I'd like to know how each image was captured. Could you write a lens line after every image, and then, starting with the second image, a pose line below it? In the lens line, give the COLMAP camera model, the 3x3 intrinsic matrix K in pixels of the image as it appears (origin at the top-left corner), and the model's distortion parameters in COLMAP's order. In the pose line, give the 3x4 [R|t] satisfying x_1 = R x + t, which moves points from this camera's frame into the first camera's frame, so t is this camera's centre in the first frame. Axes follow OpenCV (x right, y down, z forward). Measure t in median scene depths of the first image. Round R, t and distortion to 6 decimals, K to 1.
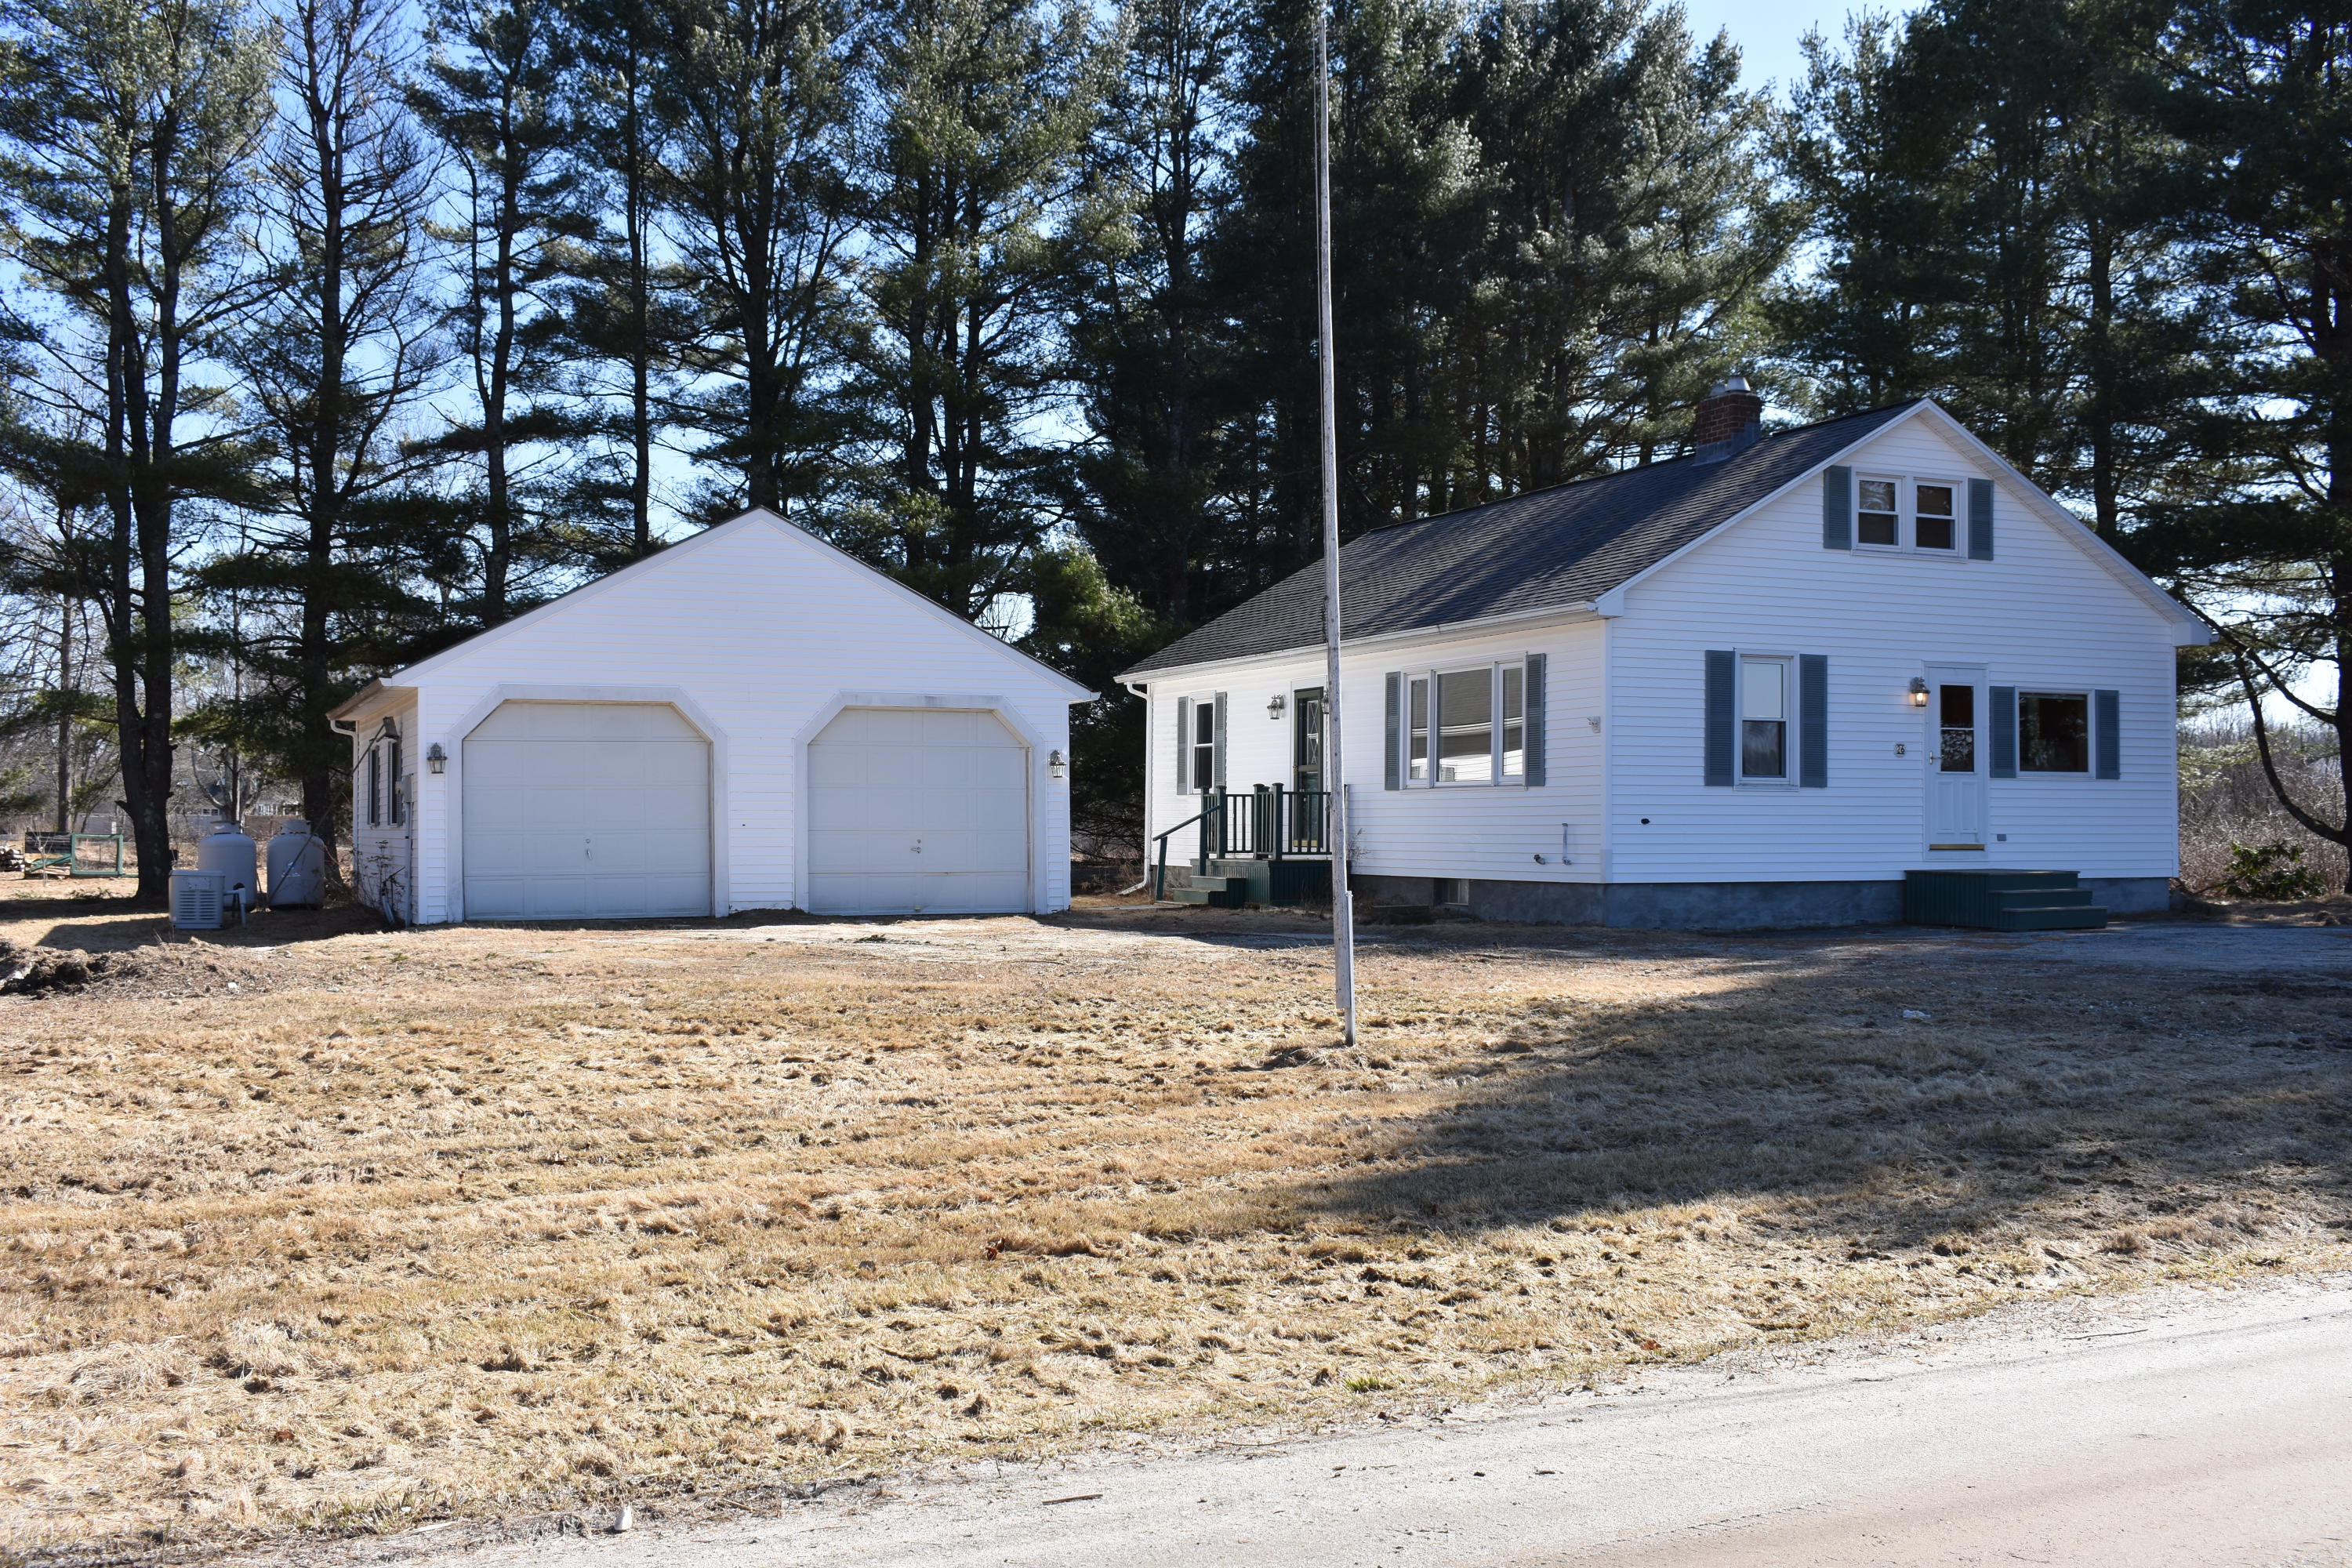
lens RADIAL K [[2410.4, 0, 1178.1], [0, 2410.4, 787.9], [0, 0, 1]] dist [-0.085318, 0.000000]
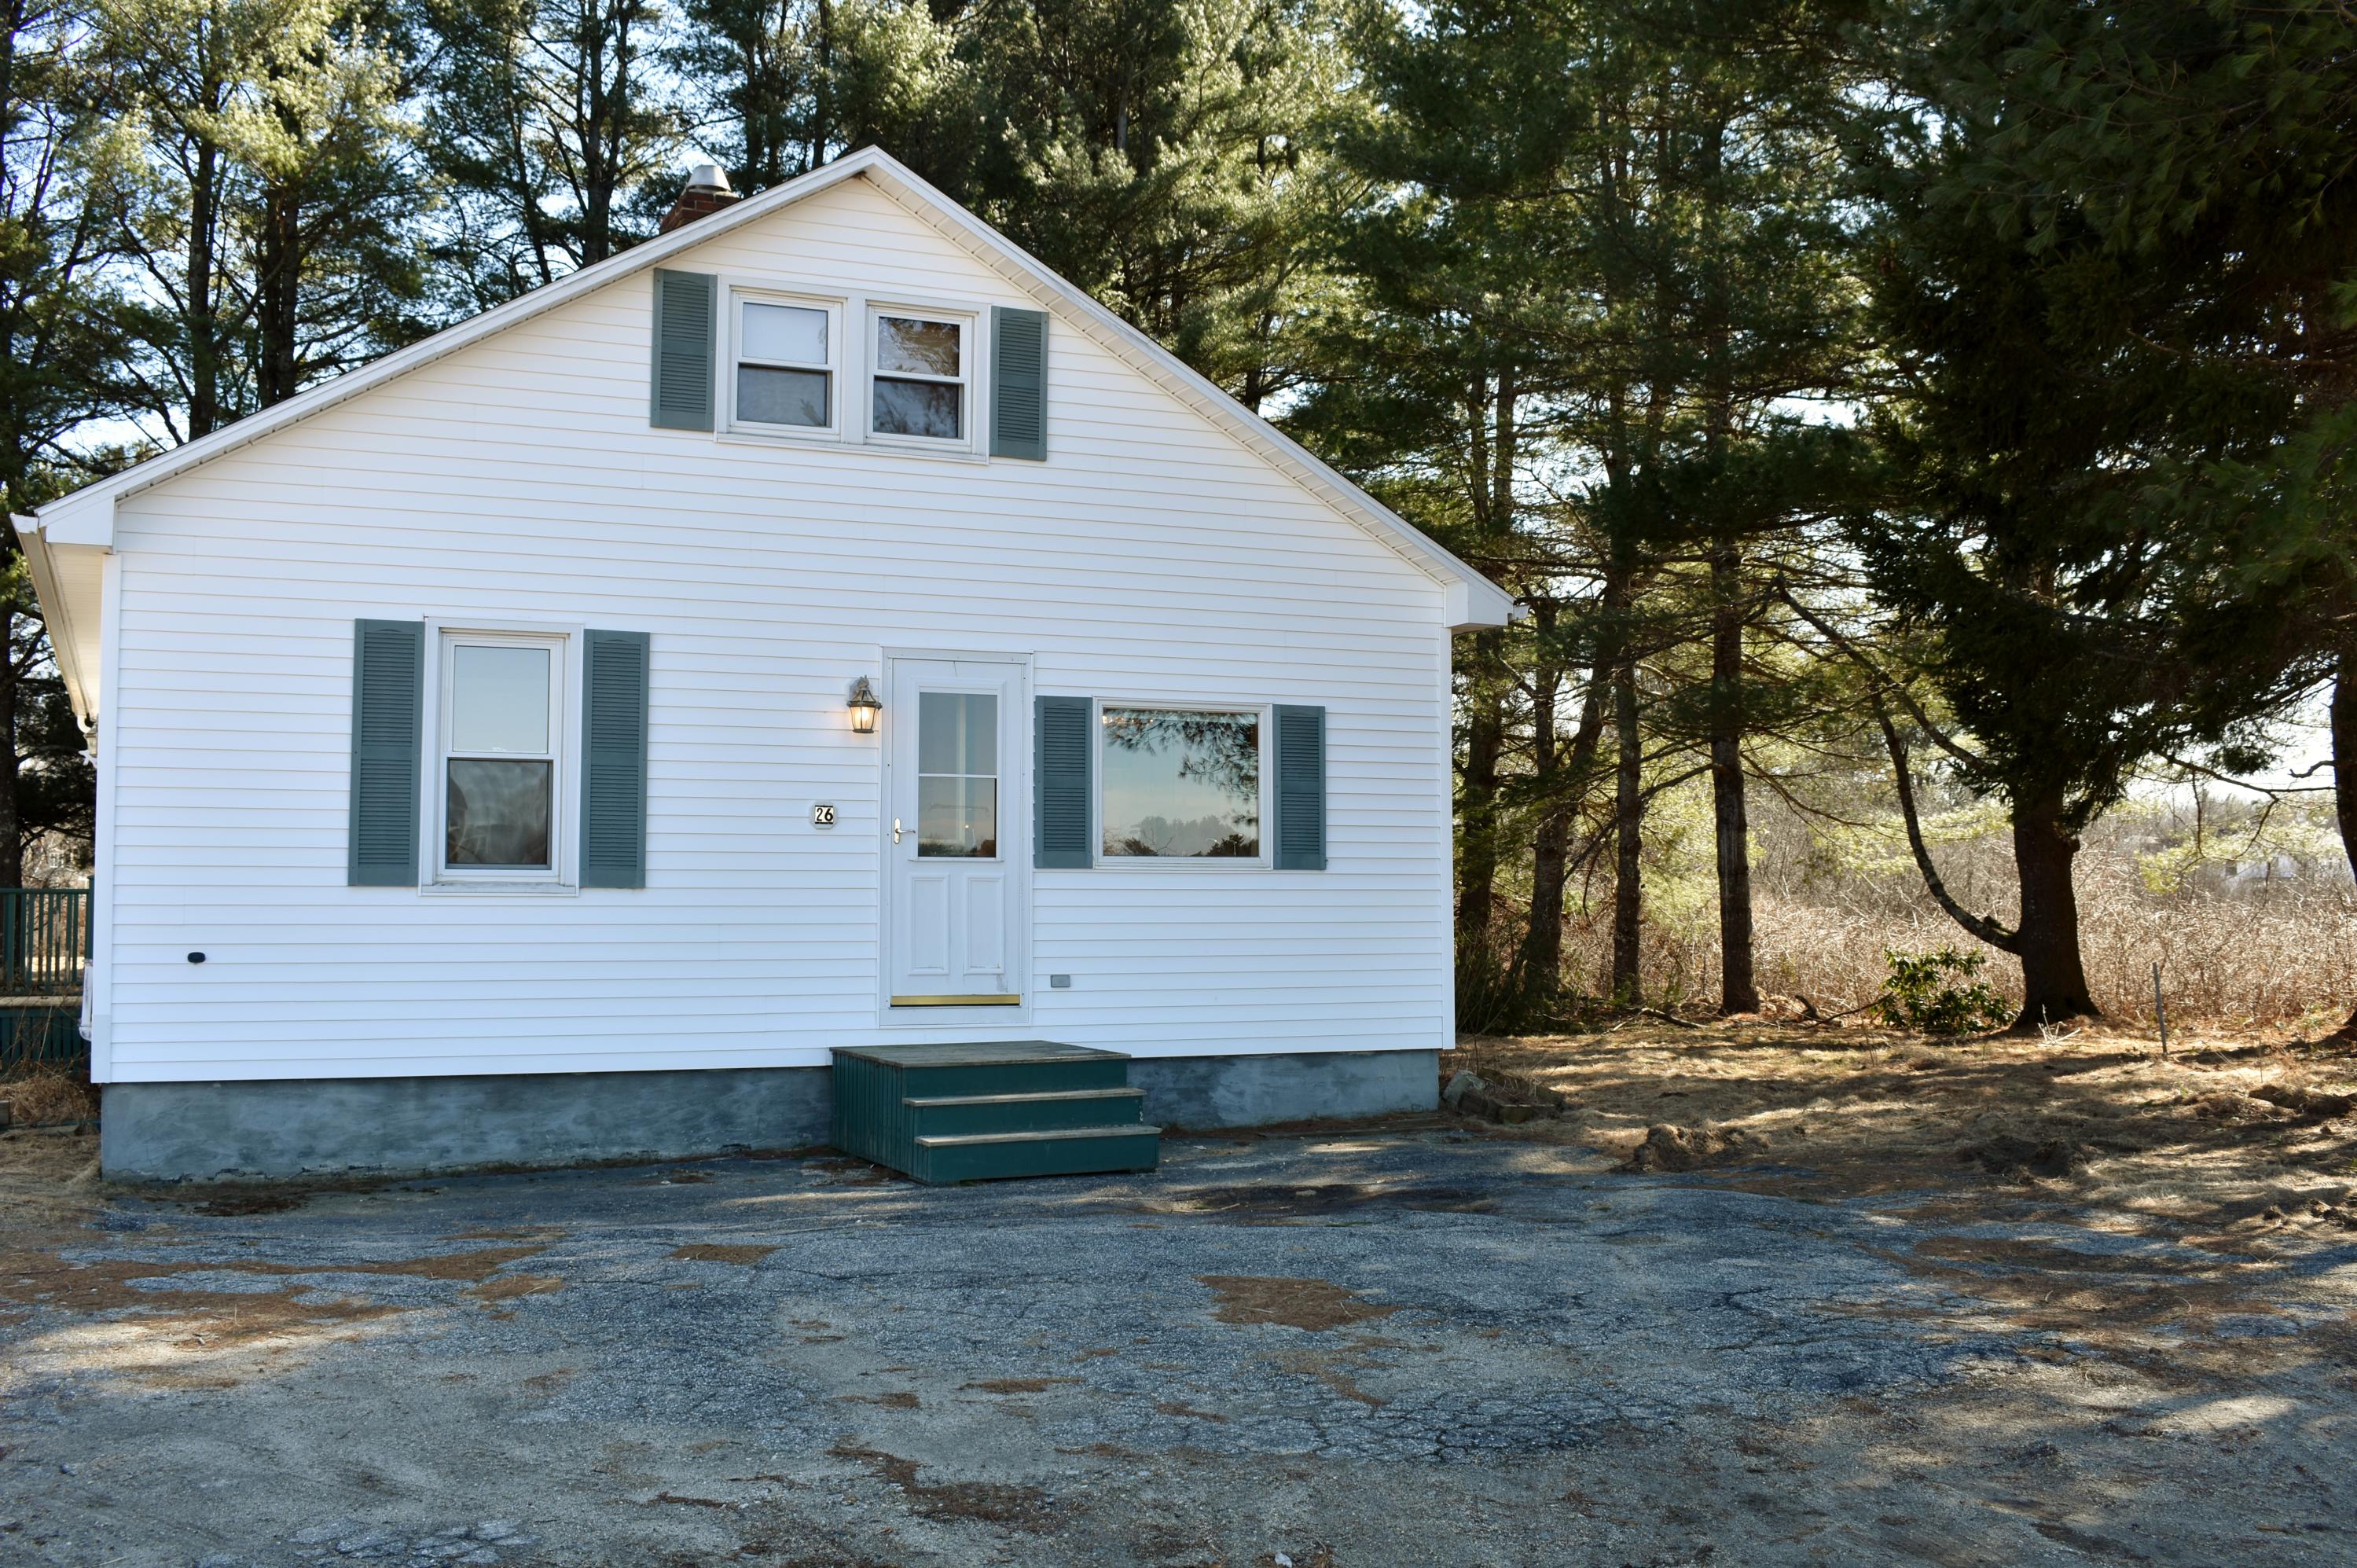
lens RADIAL K [[2415.5, 0, 1177.1], [0, 2415.5, 779.1], [0, 0, 1]] dist [-0.085318, 0.000000]
pose [[0.999918, -0.000141, 0.012806, 0.369947], [0.000570, 0.999438, -0.033510, -0.006240], [-0.012794, 0.033514, 0.999356, 0.470949]]
